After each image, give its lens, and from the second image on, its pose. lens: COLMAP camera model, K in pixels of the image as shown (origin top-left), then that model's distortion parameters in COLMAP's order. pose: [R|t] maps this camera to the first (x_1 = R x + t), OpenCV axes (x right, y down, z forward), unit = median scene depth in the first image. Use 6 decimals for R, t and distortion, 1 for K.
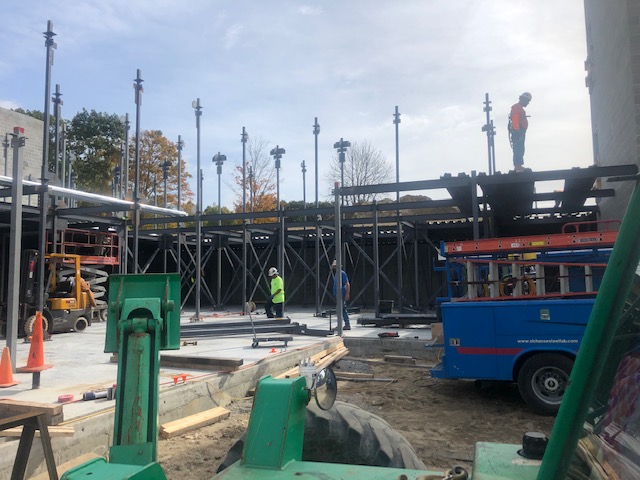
lens RADIAL K [[521.9, 0, 320.0], [0, 521.9, 240.0], [0, 0, 1]] dist [0.001429, 0.000525]
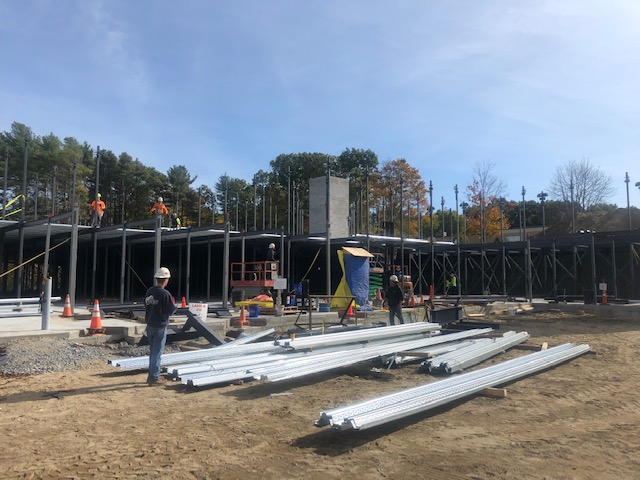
lens RADIAL K [[521.9, 0, 320.0], [0, 521.9, 240.0], [0, 0, 1]] dist [0.001429, 0.000525]
pose [[0.910144, -0.023620, -0.413617, 0.023814], [0.023935, 0.999704, -0.004421, -0.015164], [0.413599, -0.005876, 0.910440, -0.225461]]
